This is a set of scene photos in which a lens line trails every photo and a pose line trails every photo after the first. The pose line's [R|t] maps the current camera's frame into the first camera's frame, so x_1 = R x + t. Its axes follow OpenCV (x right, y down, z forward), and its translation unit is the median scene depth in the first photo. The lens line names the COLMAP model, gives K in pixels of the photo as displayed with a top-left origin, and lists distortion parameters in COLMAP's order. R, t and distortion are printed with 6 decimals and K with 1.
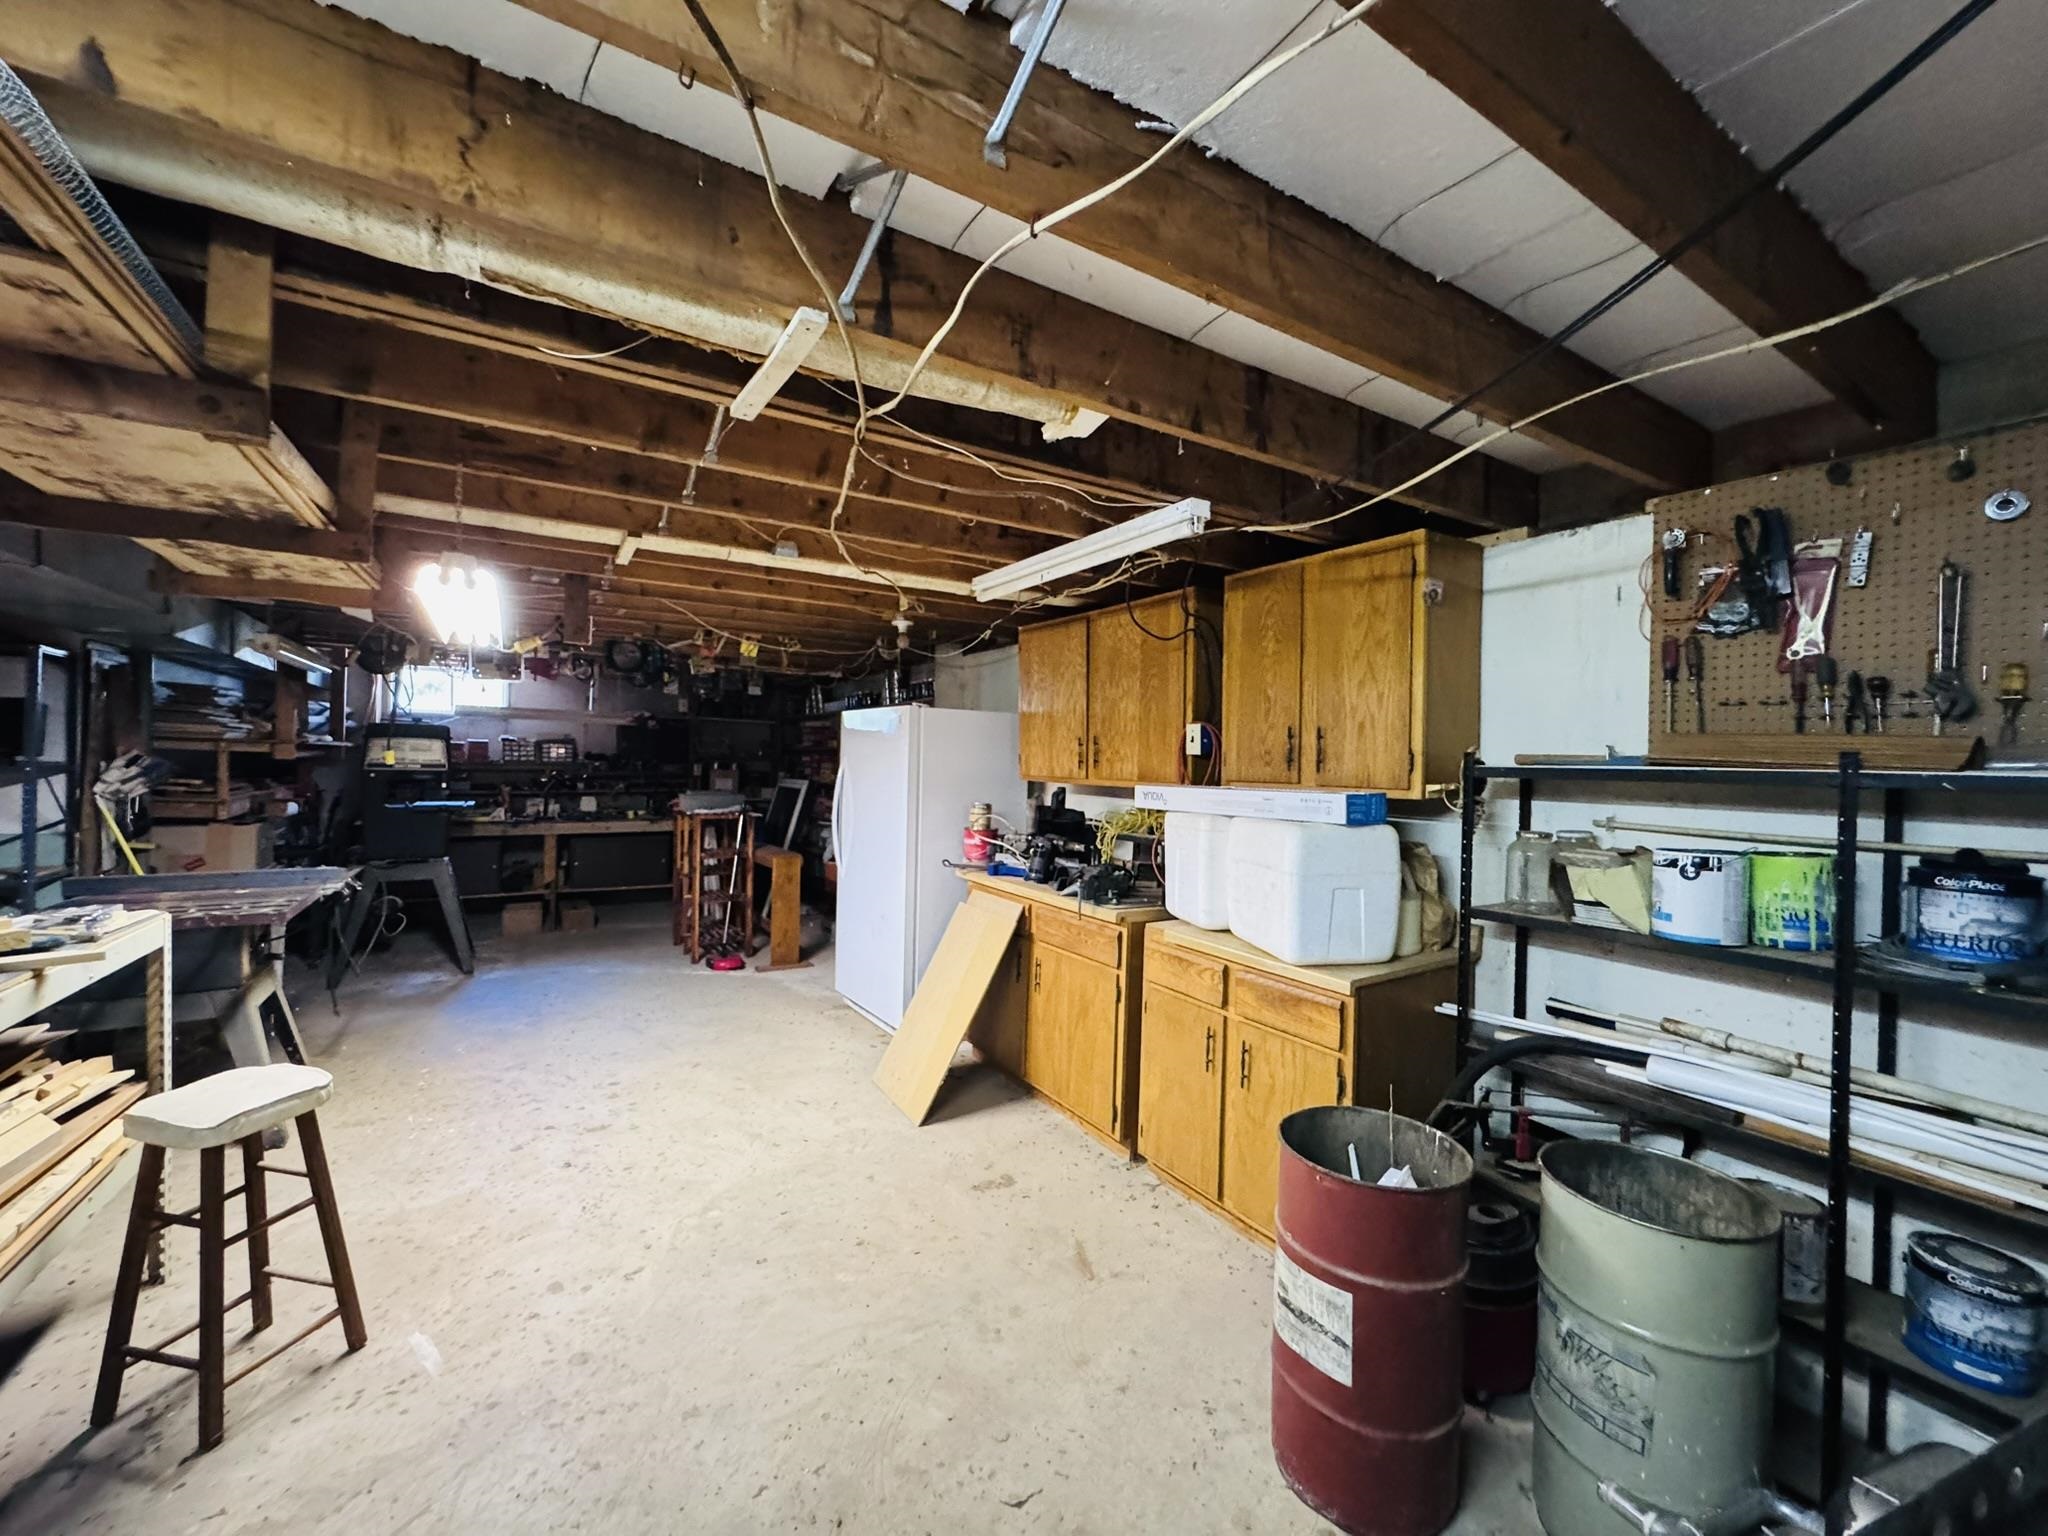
lens RADIAL K [[816.5, 0, 1021.3], [0, 816.5, 765.7], [0, 0, 1]] dist [-0.003475, -0.000624]
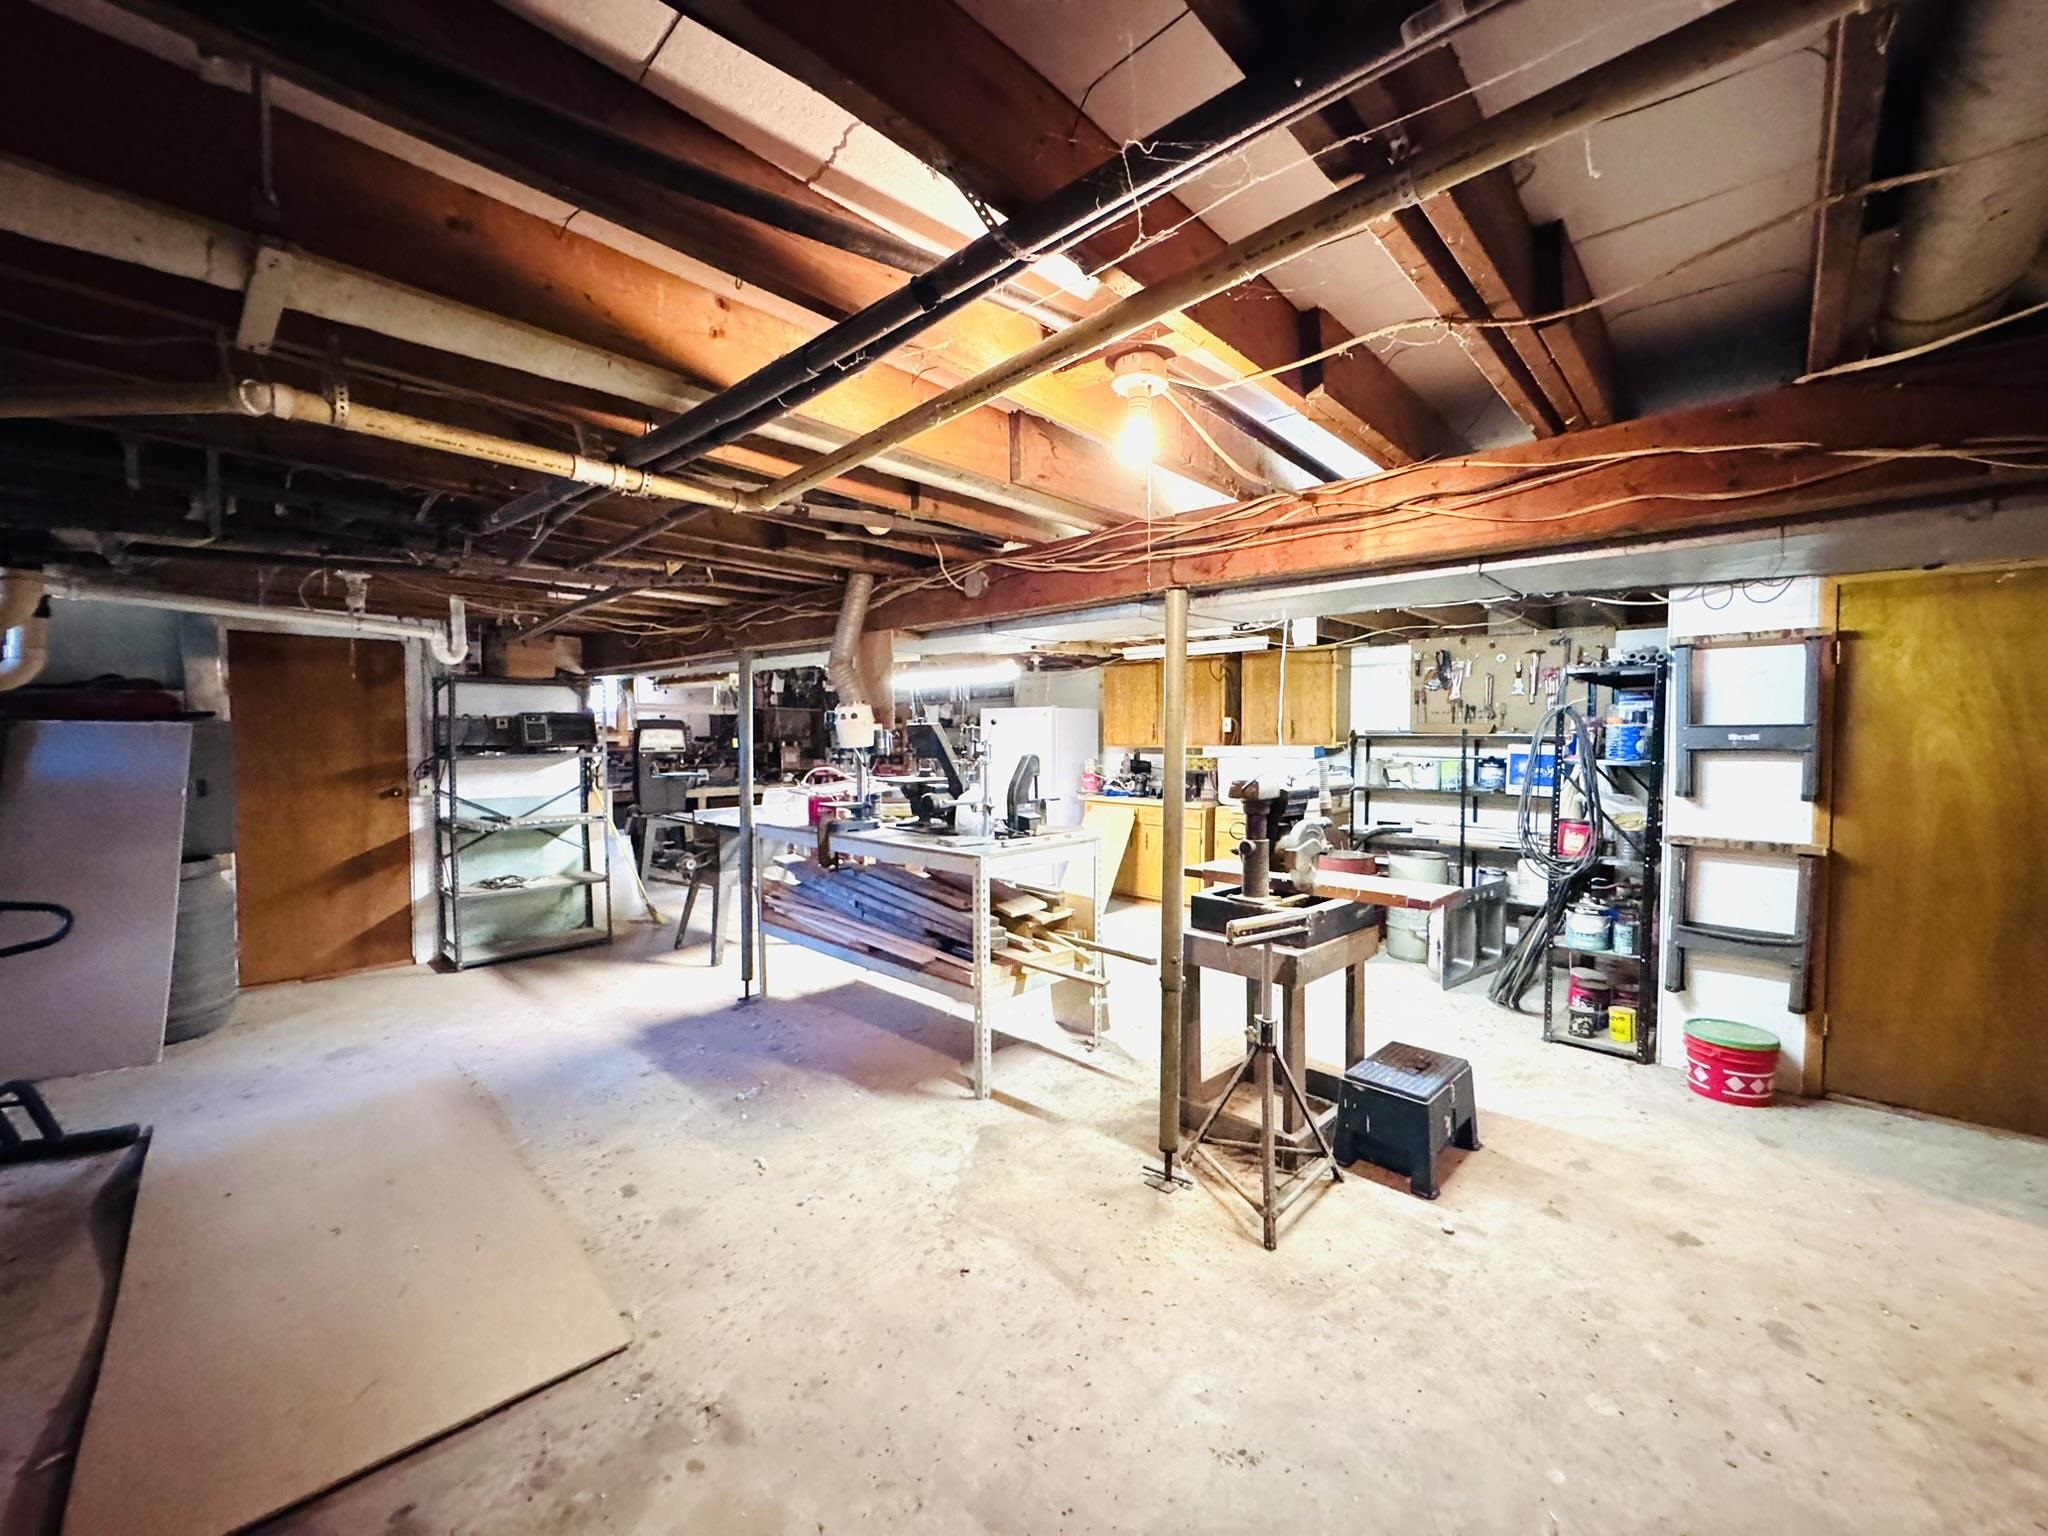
lens RADIAL K [[816.5, 0, 1027.9], [0, 816.5, 767.4], [0, 0, 1]] dist [-0.003475, -0.000624]
pose [[0.960769, -0.032113, 0.275484, -1.354583], [0.021549, 0.998915, 0.041288, -0.029582], [-0.276511, -0.033732, 0.960419, -1.430025]]
